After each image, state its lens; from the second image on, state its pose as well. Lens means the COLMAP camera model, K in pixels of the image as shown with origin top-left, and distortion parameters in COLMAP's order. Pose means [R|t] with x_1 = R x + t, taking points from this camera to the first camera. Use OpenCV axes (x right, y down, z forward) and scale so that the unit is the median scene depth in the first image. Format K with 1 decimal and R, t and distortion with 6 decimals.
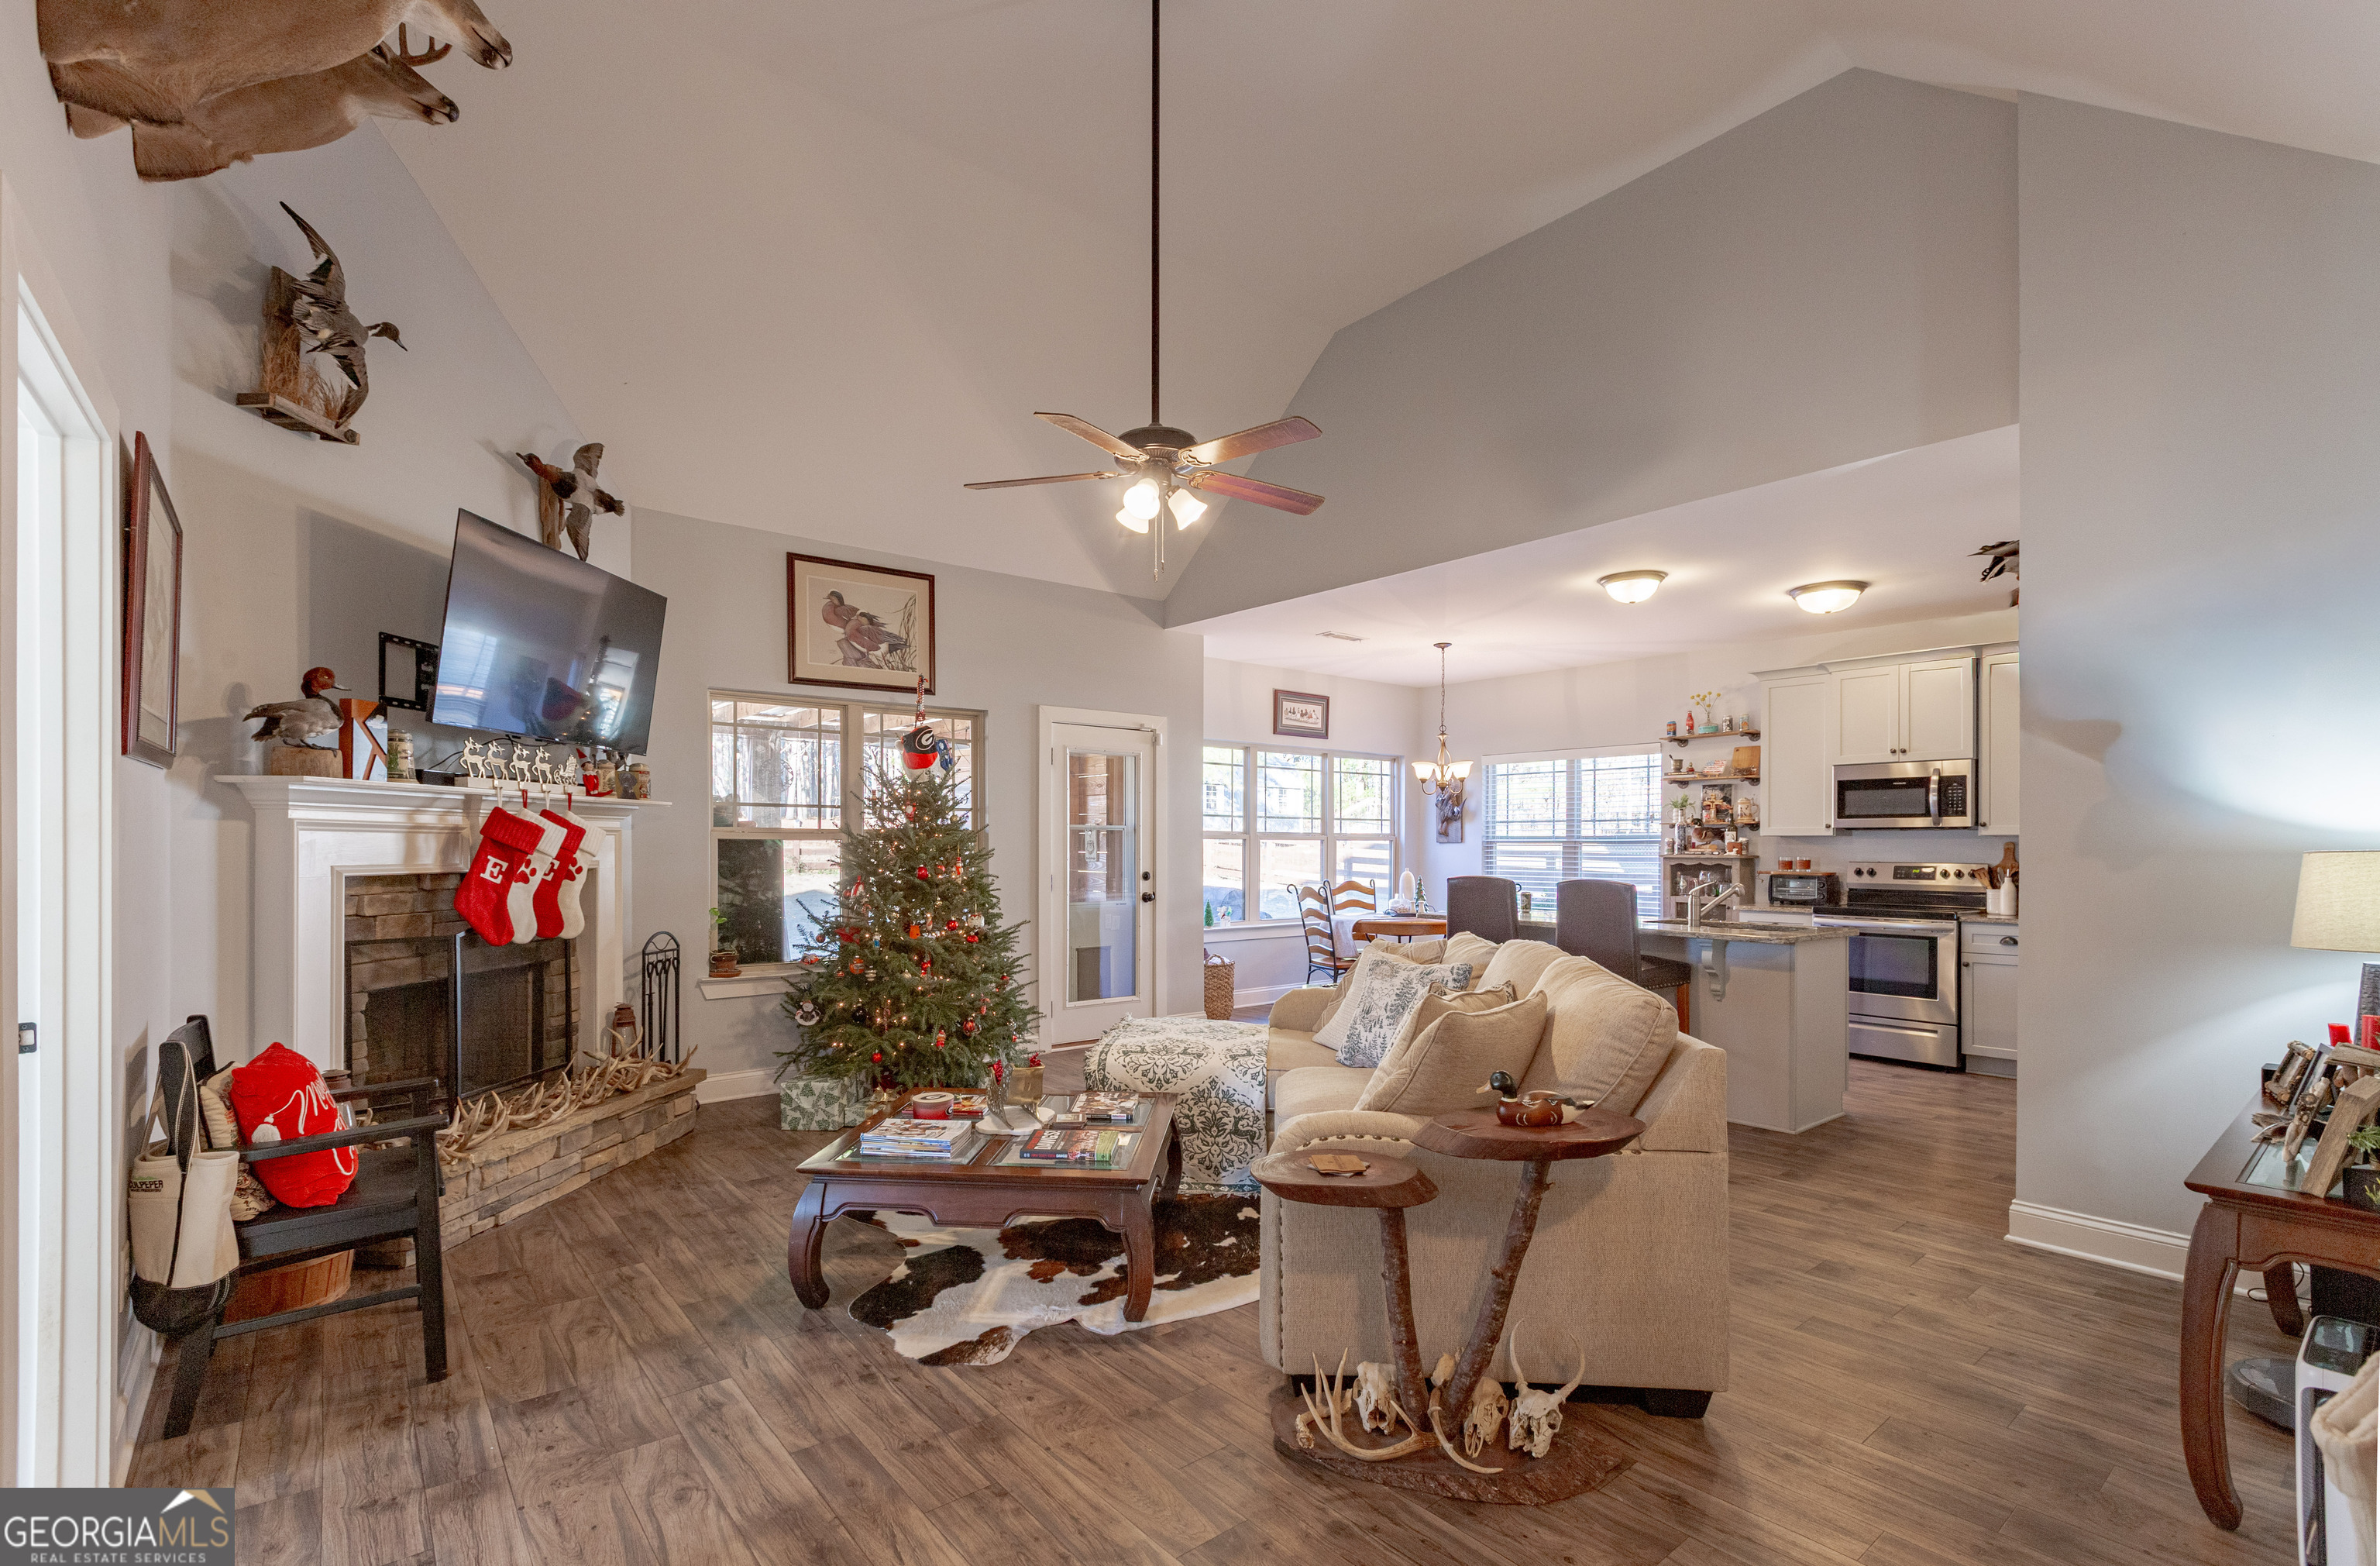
lens RADIAL K [[1067.0, 0, 1193.3], [0, 1067.0, 848.6], [0, 0, 1]] dist [0.000782, -0.001414]
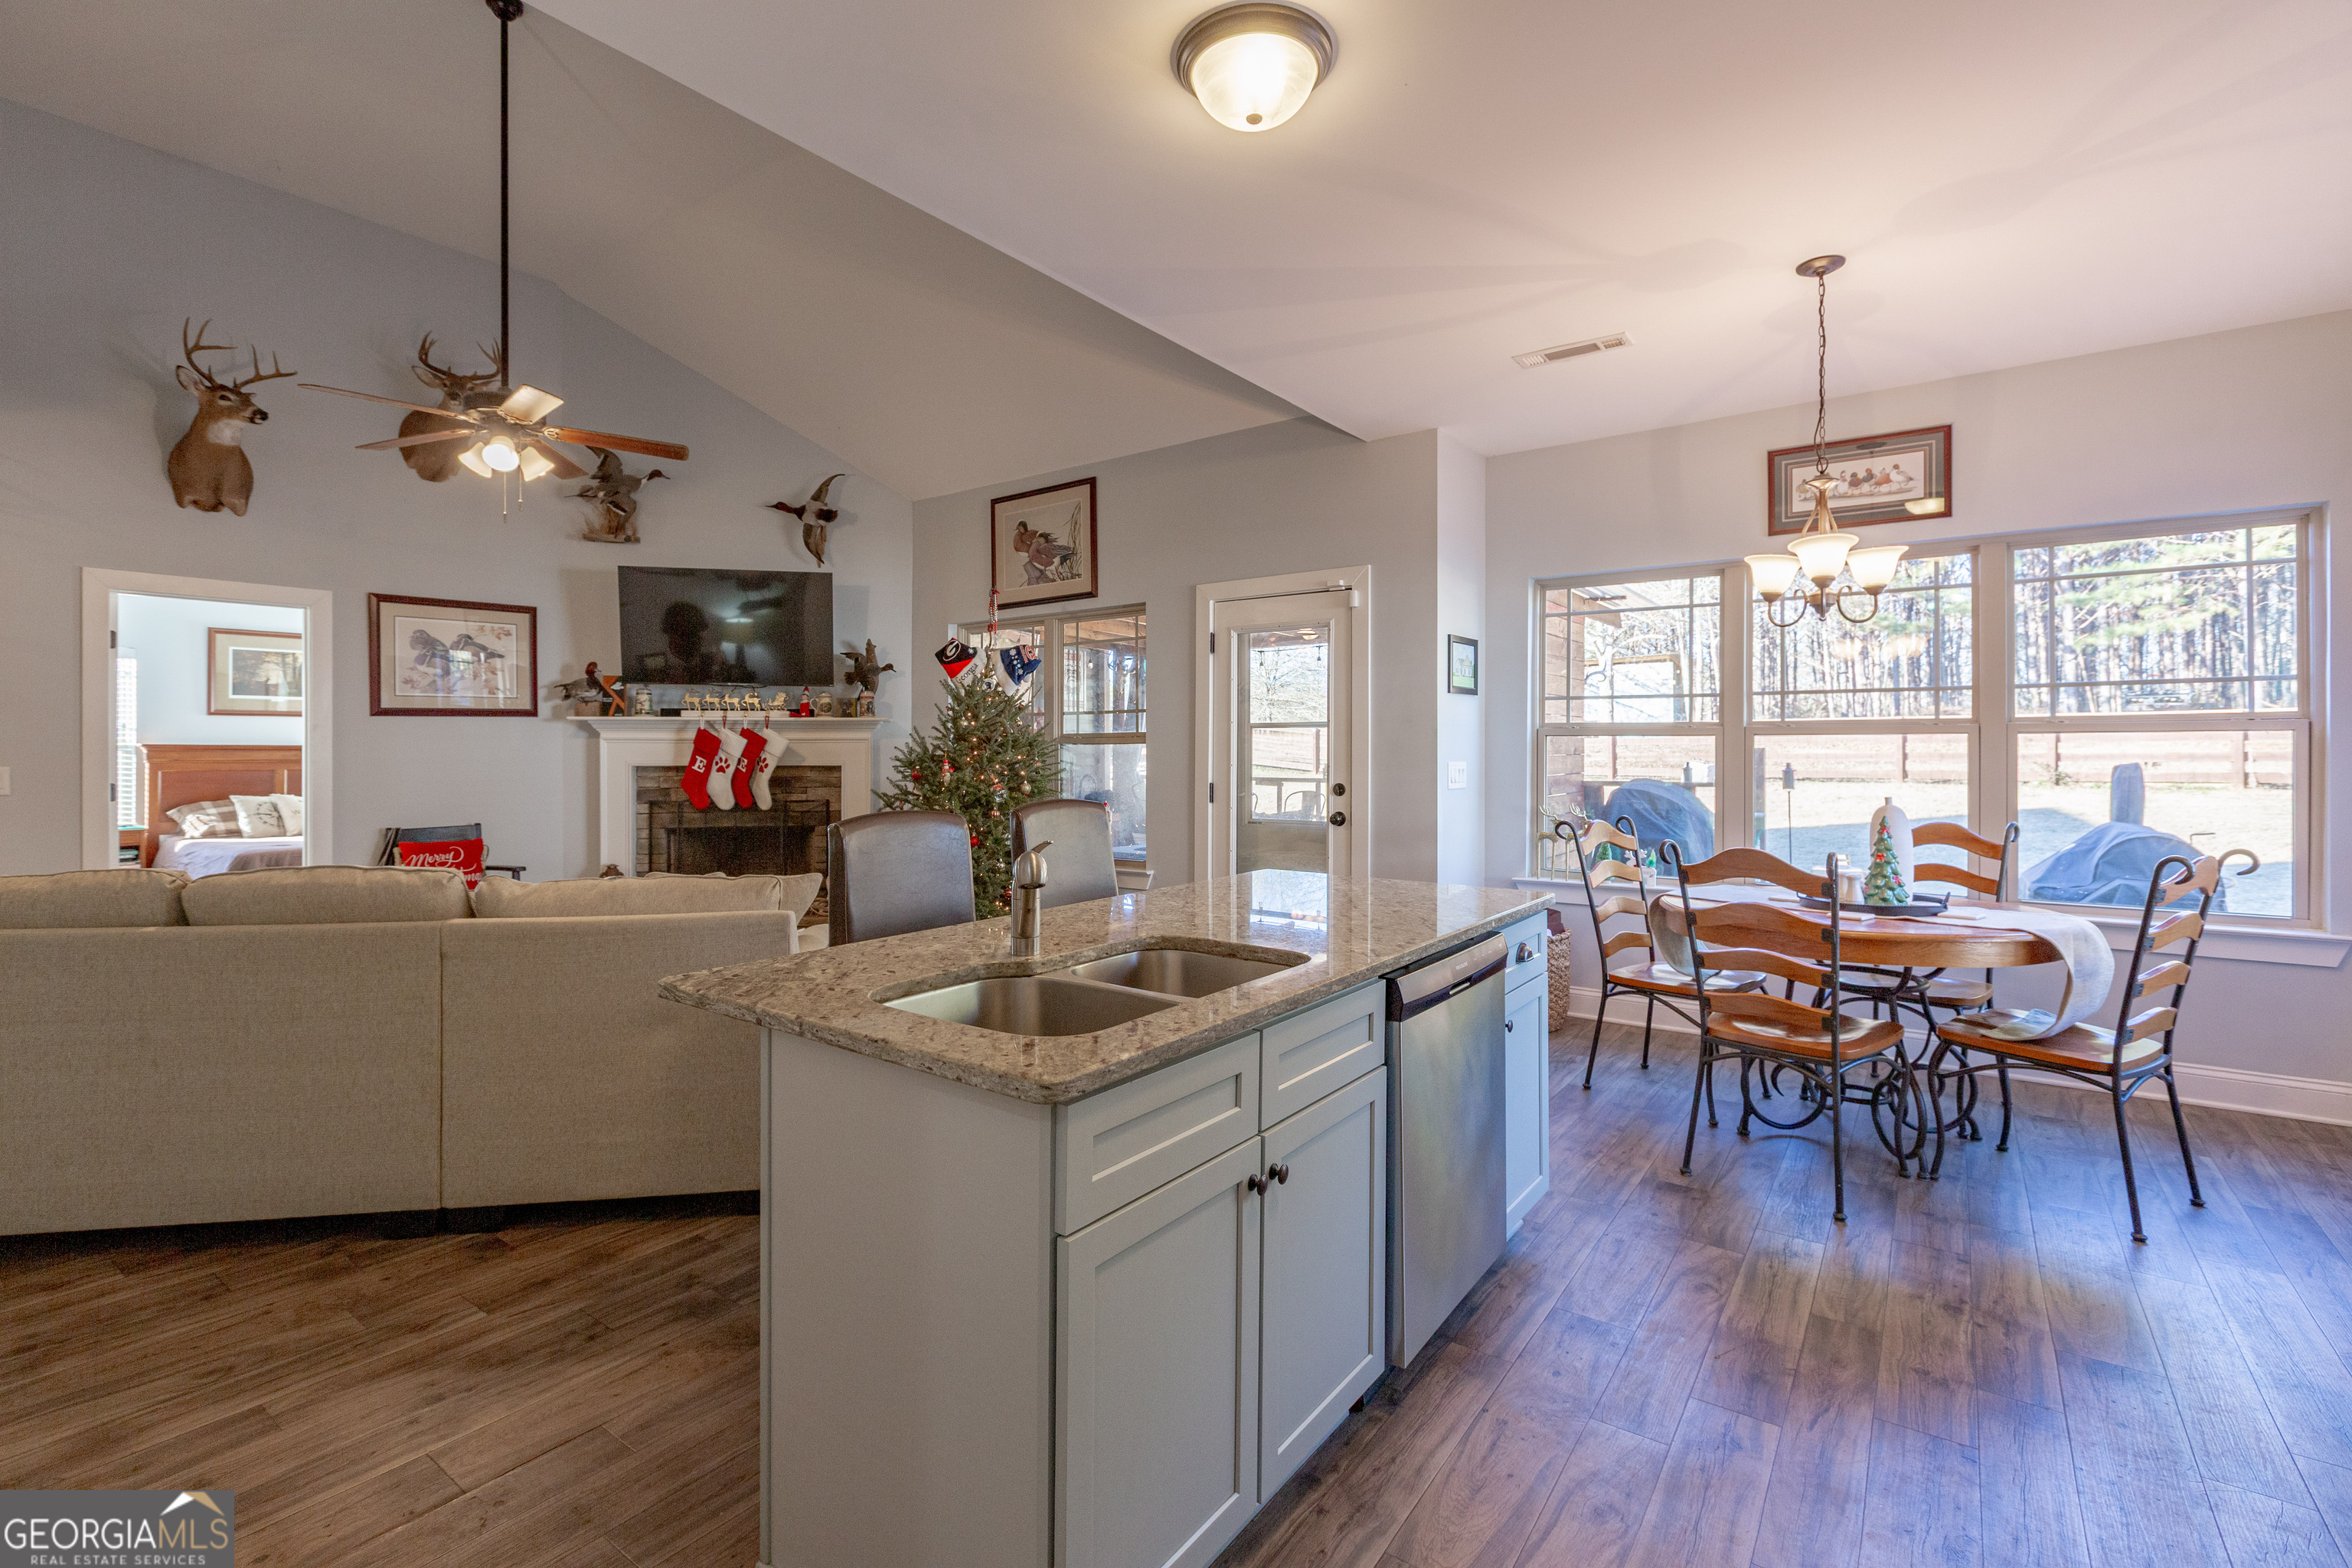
lens RADIAL K [[1054.3, 0, 1196.8], [0, 1054.3, 768.9], [0, 0, 1]] dist [0.000782, -0.001414]
pose [[0.249721, 0.017206, -0.968165, 0.847260], [0.000950, 0.999837, 0.018014, -0.001796], [0.968317, -0.005418, 0.249664, 0.975998]]
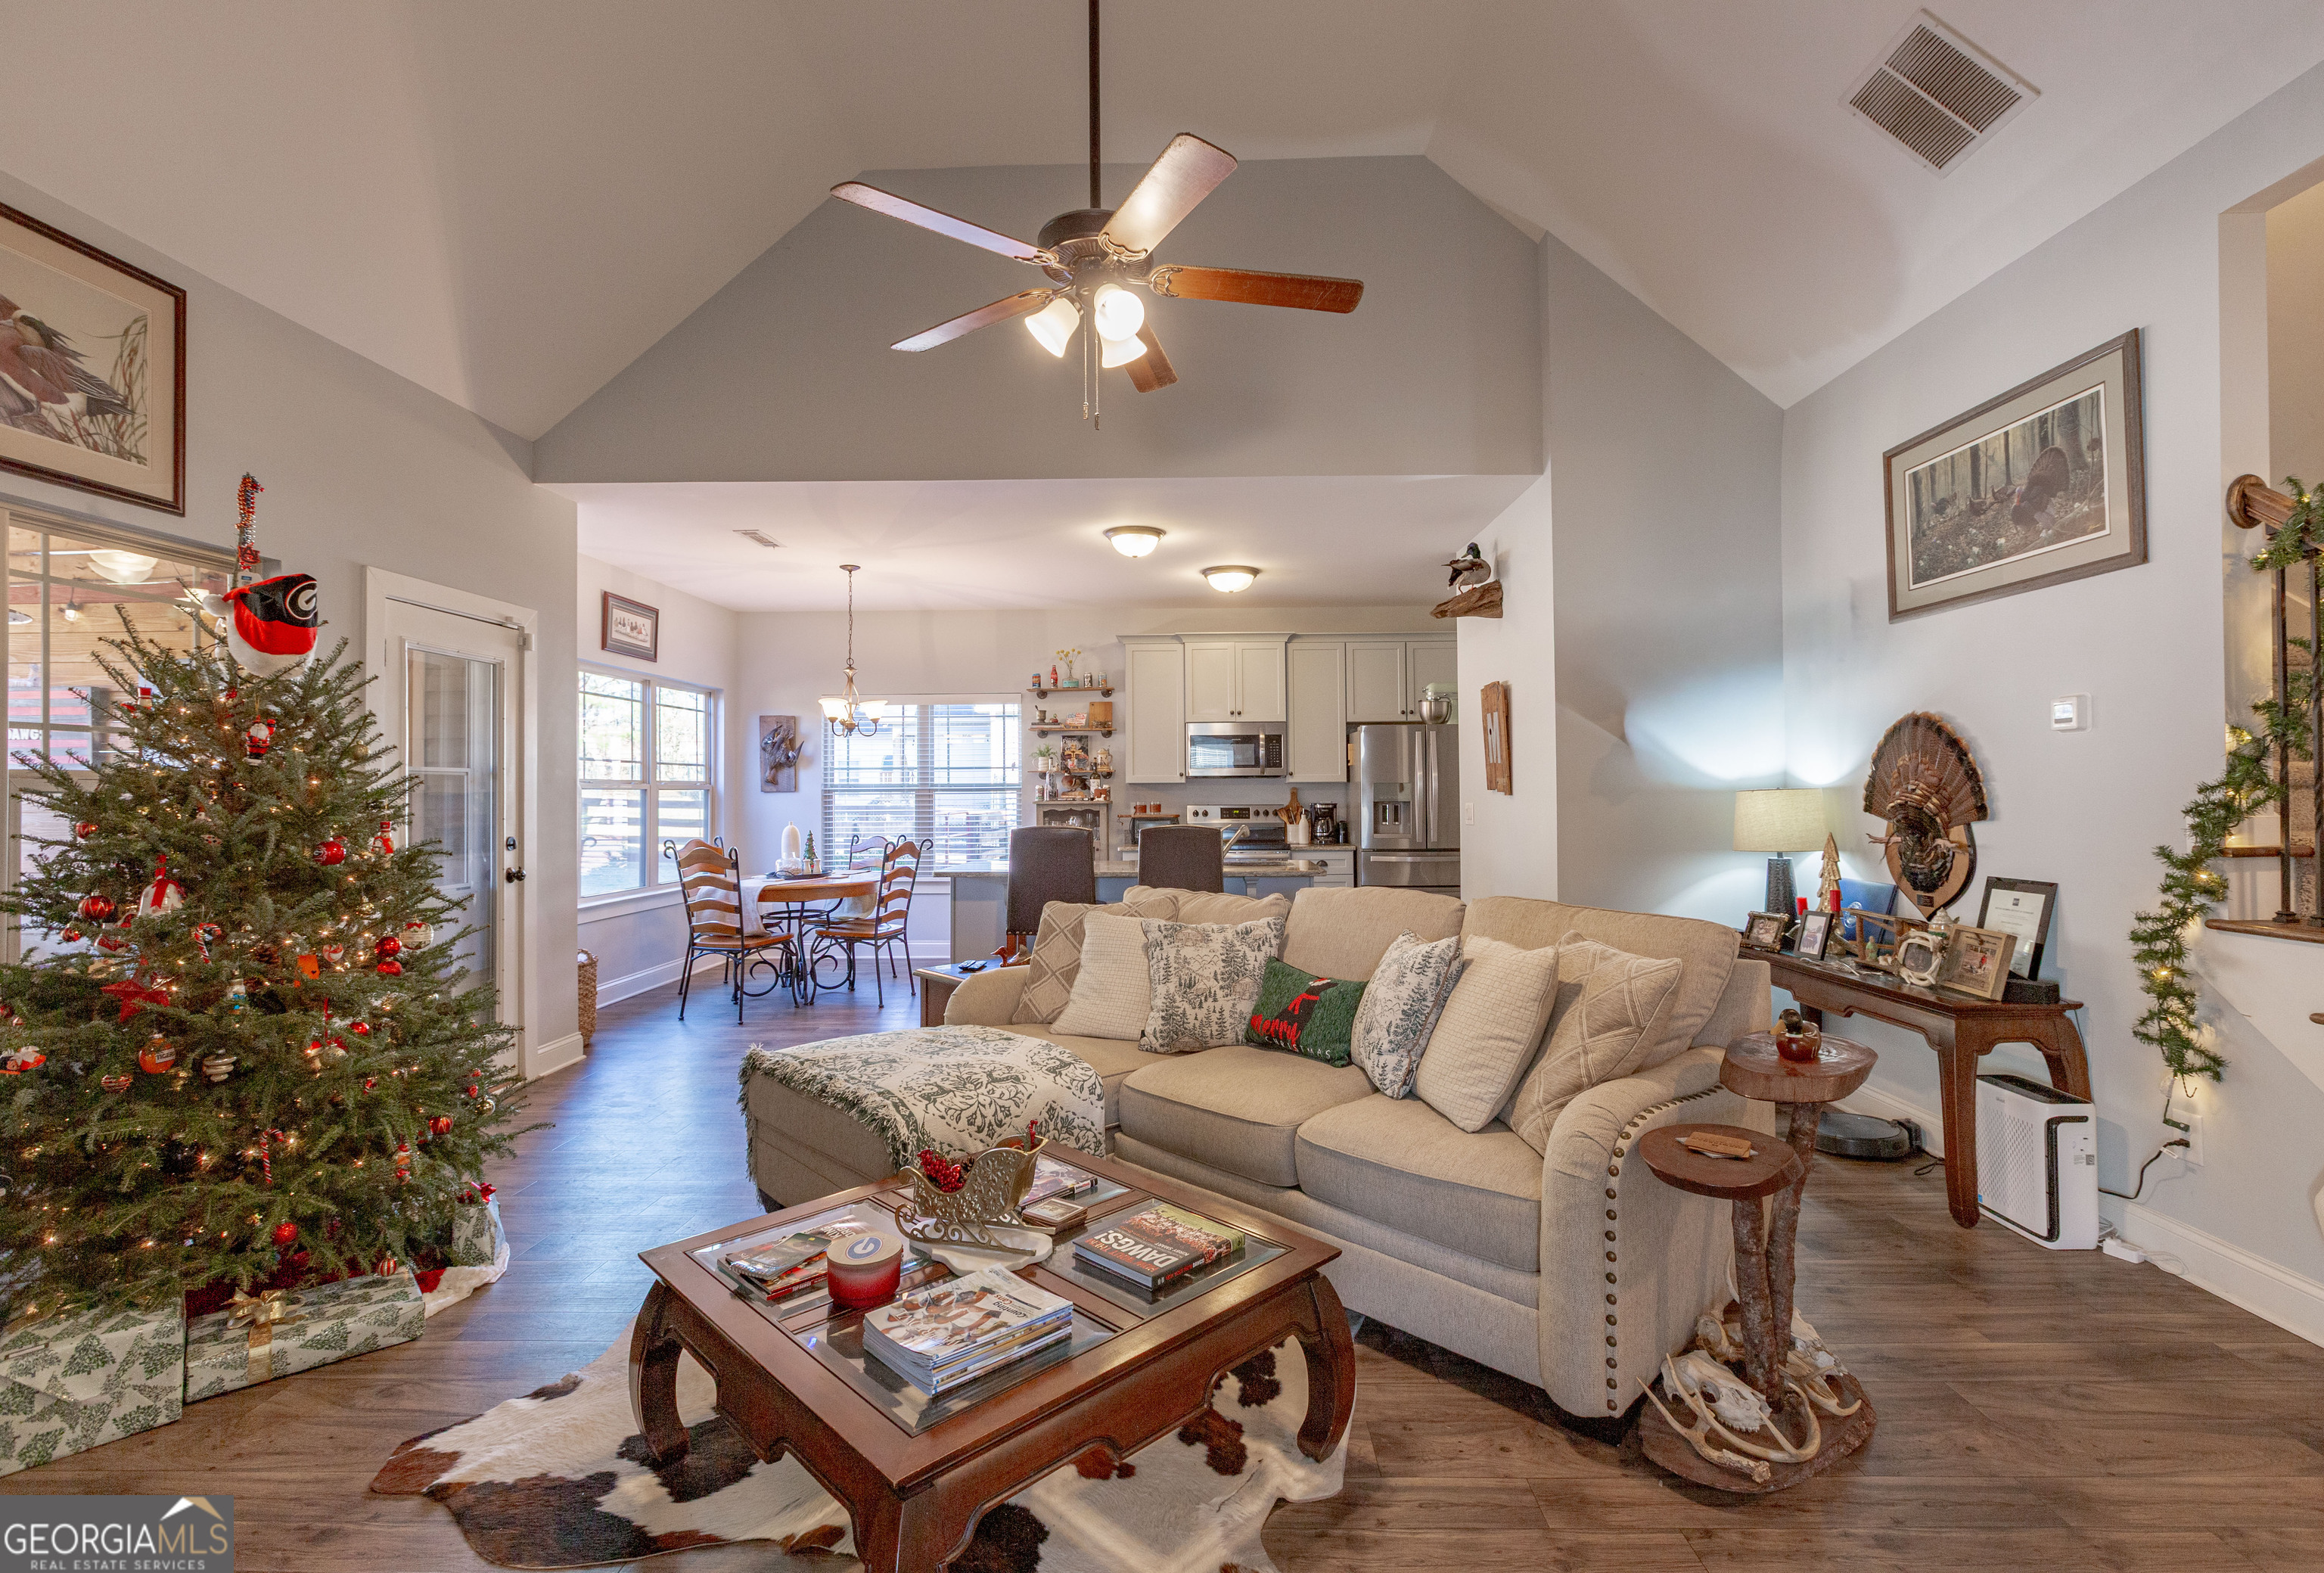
lens RADIAL K [[1041.8, 0, 1184.7], [0, 1041.8, 773.9], [0, 0, 1]] dist [0.000782, -0.001414]
pose [[0.650116, 0.006217, 0.759809, -0.359261], [0.011027, 0.999784, -0.017615, -0.002146], [-0.759755, 0.019830, 0.649907, 0.337081]]
